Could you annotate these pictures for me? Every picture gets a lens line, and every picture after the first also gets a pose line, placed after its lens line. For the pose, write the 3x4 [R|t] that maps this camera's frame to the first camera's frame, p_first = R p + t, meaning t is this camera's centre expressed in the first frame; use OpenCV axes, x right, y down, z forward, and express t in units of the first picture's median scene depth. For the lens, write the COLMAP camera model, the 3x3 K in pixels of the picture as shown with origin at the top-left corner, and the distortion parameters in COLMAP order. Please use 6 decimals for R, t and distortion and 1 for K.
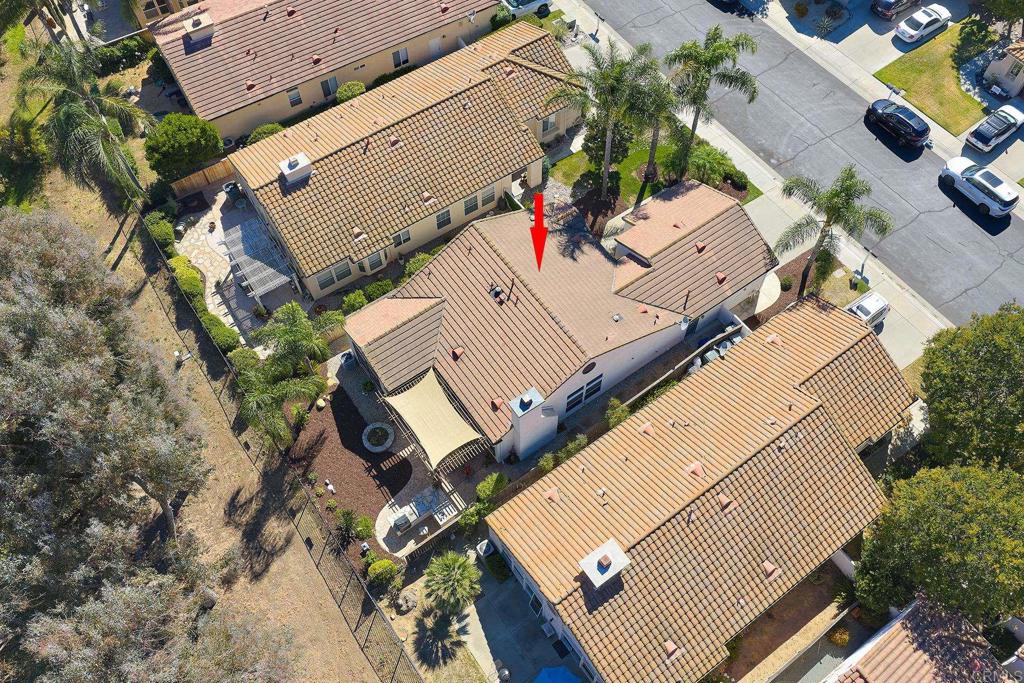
lens RADIAL K [[845.2, 0, 517.8], [0, 845.2, 336.9], [0, 0, 1]] dist [0.020534, -0.028589]
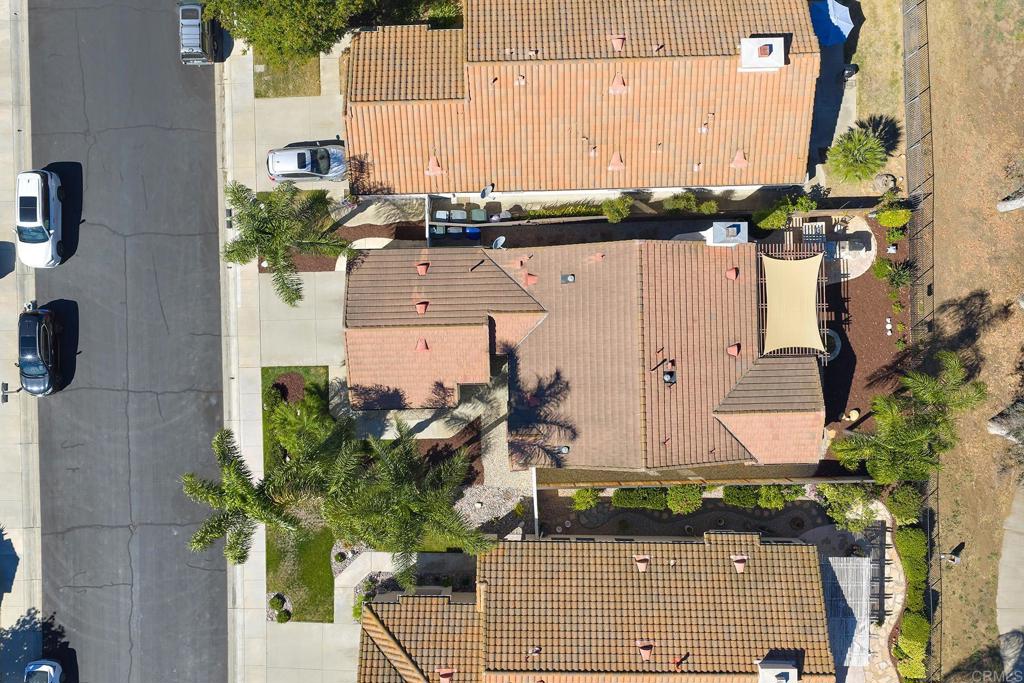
lens RADIAL K [[845.2, 0, 517.8], [0, 845.2, 336.9], [0, 0, 1]] dist [0.020534, -0.028589]
pose [[-0.826195, -0.563310, 0.009109, 0.109787], [0.489146, -0.709211, 0.507697, -0.498089], [-0.279531, 0.423913, 0.861487, 0.253101]]
